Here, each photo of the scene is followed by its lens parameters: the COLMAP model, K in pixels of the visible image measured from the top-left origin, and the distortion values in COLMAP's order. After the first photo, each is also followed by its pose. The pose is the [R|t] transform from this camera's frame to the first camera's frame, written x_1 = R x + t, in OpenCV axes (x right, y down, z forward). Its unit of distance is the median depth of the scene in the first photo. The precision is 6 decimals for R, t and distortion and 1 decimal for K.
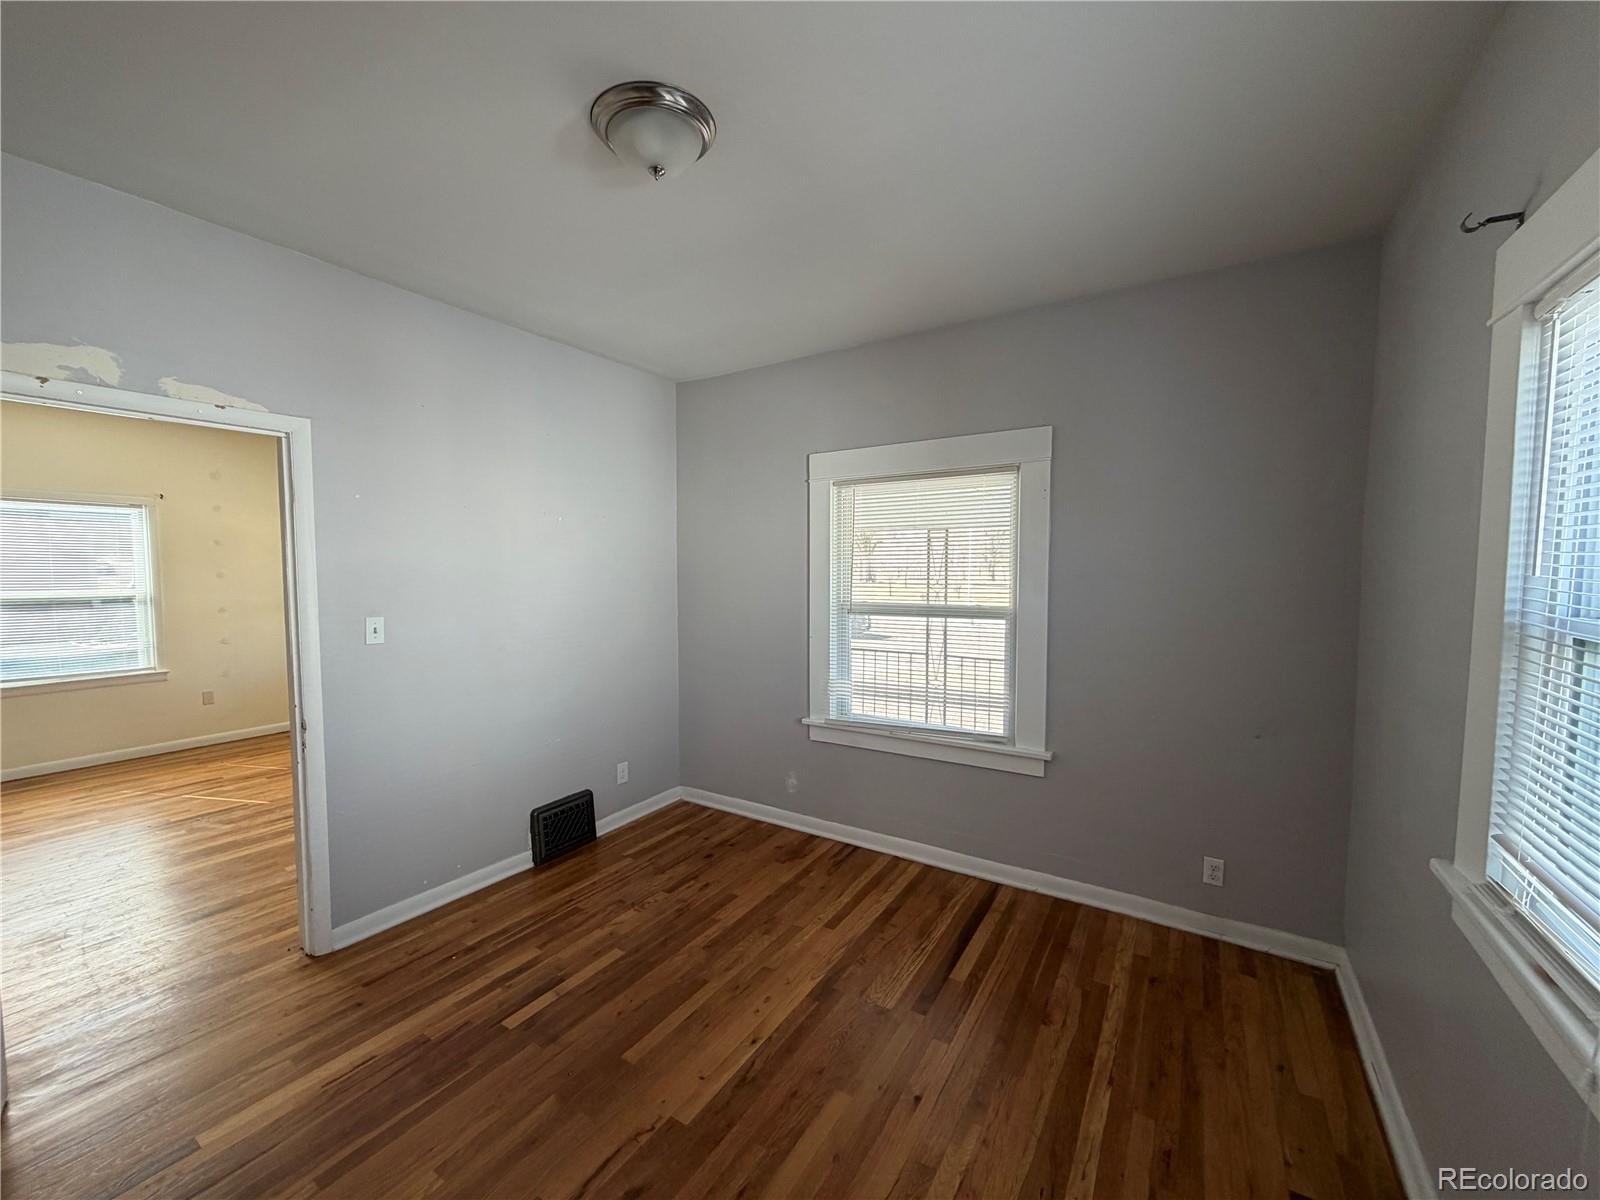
lens RADIAL K [[638.1, 0, 799.9], [0, 638.1, 596.1], [0, 0, 1]] dist [0.000121, -0.000115]
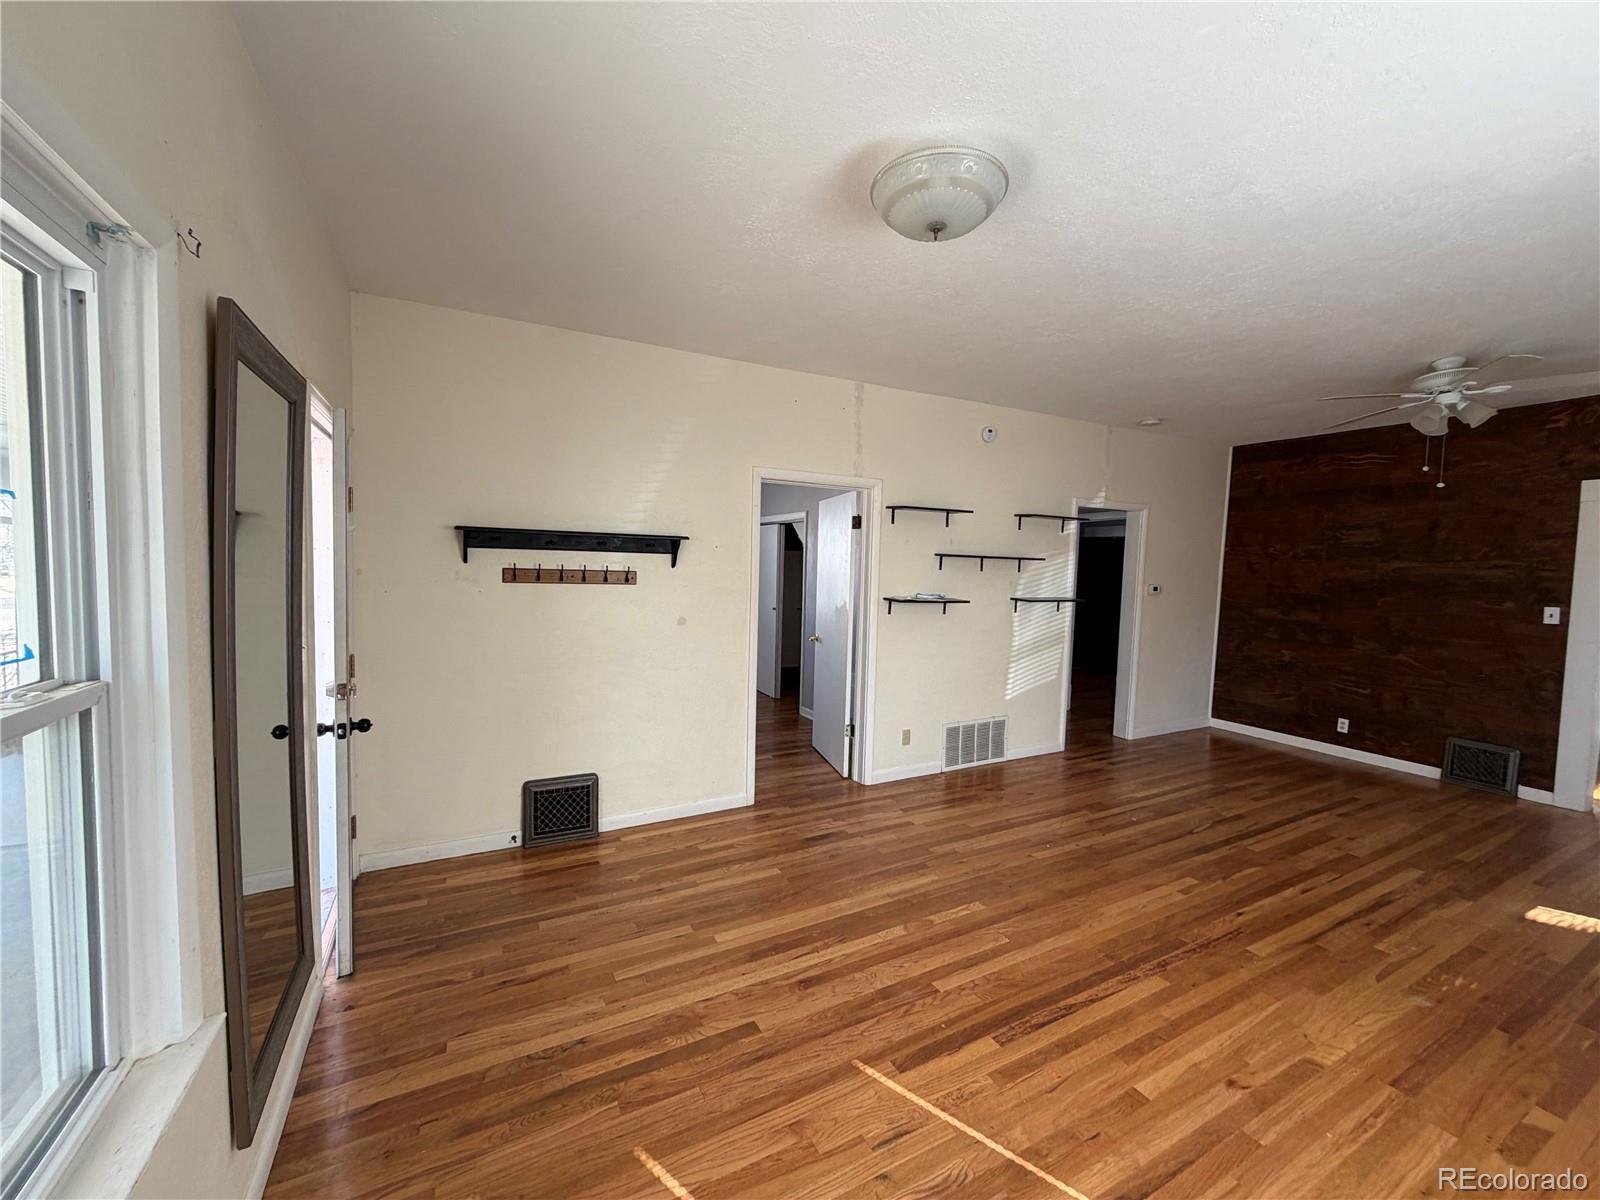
lens RADIAL K [[638.1, 0, 797.8], [0, 638.1, 604.4], [0, 0, 1]] dist [0.000121, -0.000115]
pose [[-0.868604, -0.058110, 0.492088, -1.447435], [-0.004369, 0.993959, 0.109663, -0.095659], [-0.495488, 0.093104, -0.863610, 2.008094]]
